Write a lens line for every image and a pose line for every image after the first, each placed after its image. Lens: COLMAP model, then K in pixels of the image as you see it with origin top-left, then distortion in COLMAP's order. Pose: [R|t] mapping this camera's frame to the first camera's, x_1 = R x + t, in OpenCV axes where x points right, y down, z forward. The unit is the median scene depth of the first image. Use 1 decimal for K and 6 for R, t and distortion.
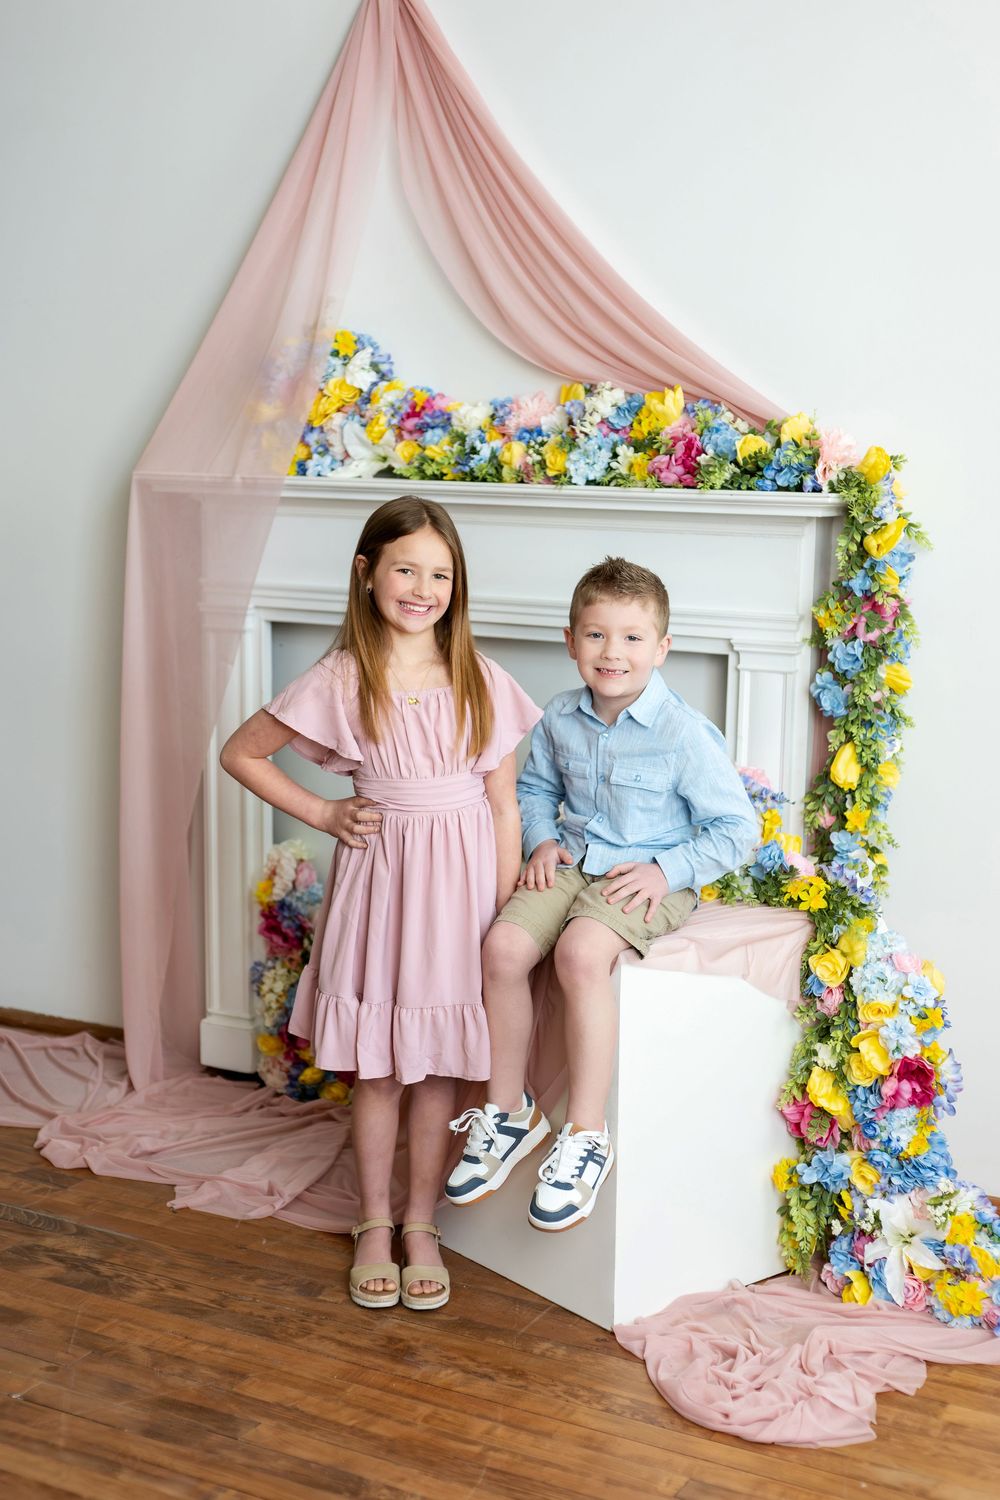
lens RADIAL K [[2068.1, 0, 477.5], [0, 2068.1, 754.2], [0, 0, 1]] dist [0.002575, 0.089930]
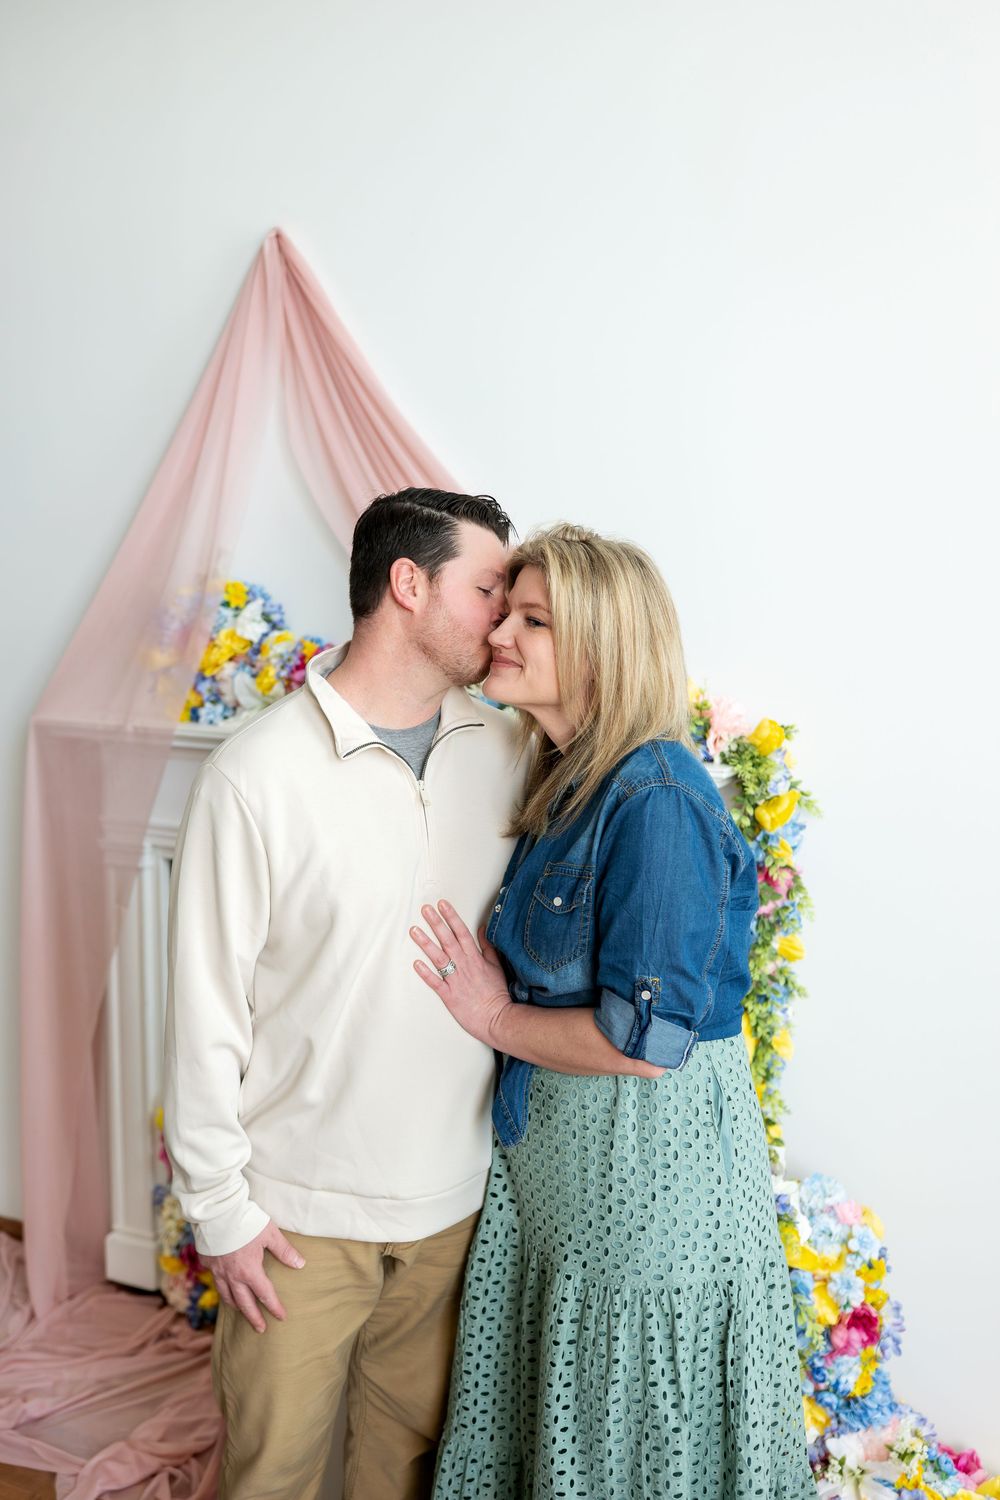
lens RADIAL K [[1399.9, 0, 500.3], [0, 1399.9, 745.8], [0, 0, 1]] dist [-0.004722, -0.001367]
pose [[0.997192, -0.008590, 0.074389, 0.015467], [0.011114, 0.999374, -0.033576, -0.106958], [-0.074054, 0.034309, 0.996664, 0.325209]]
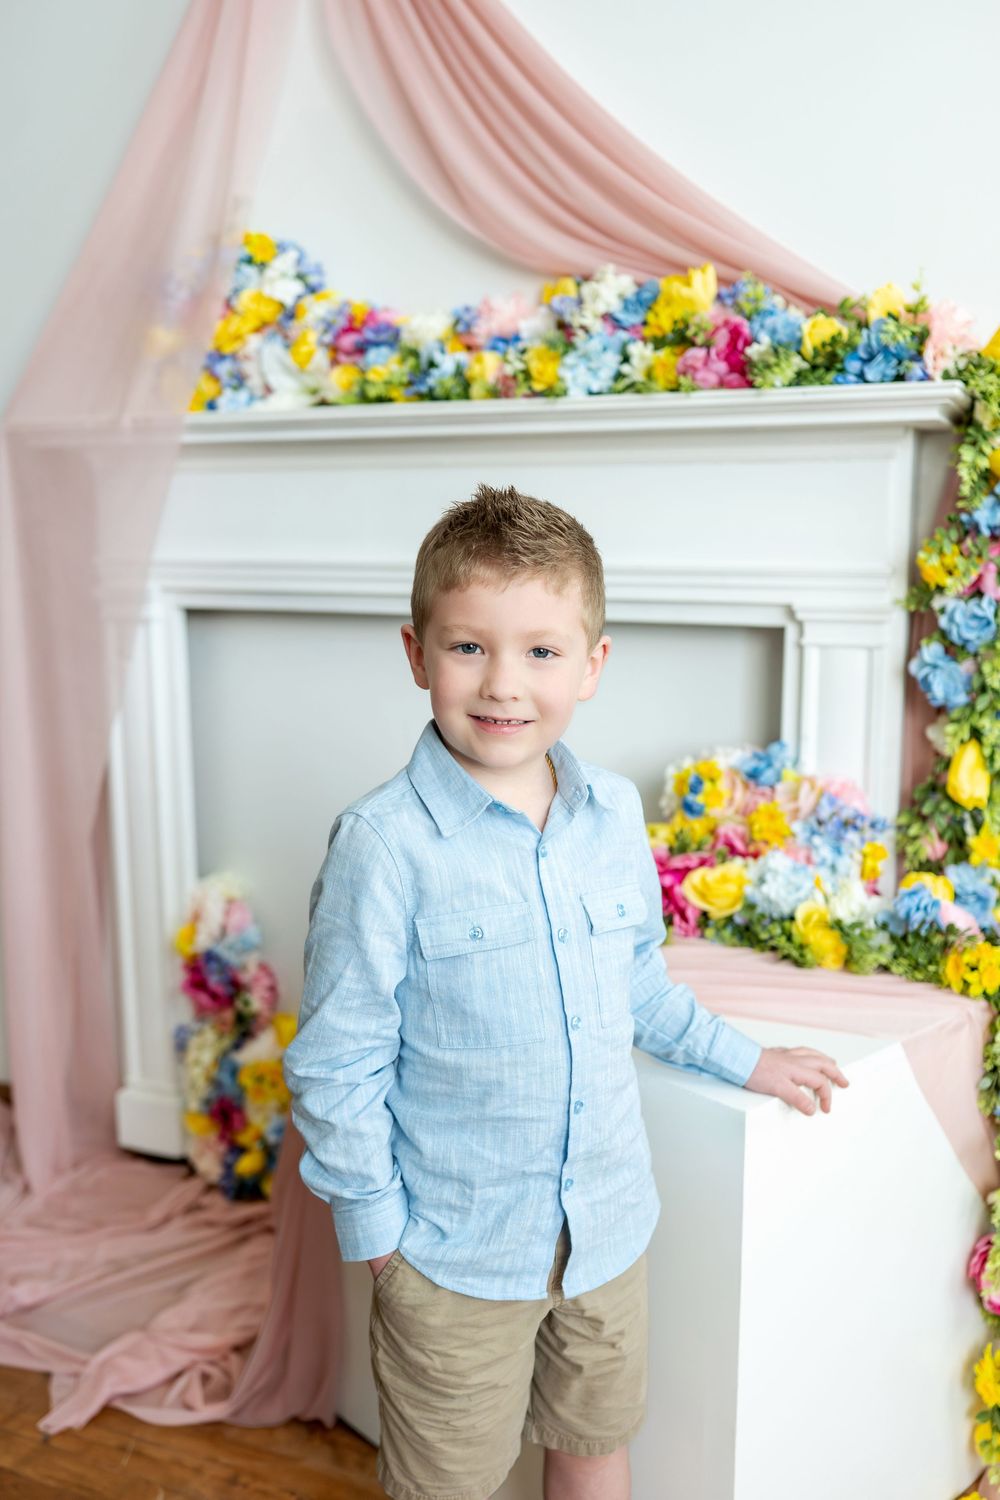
lens RADIAL K [[1408.0, 0, 505.2], [0, 1408.0, 751.3], [0, 0, 1]] dist [-0.004909, 0.000355]
pose [[0.997826, -0.027627, 0.059827, -0.009947], [0.027283, 0.999606, 0.006564, -0.009350], [-0.059984, -0.004917, 0.998187, 0.499558]]
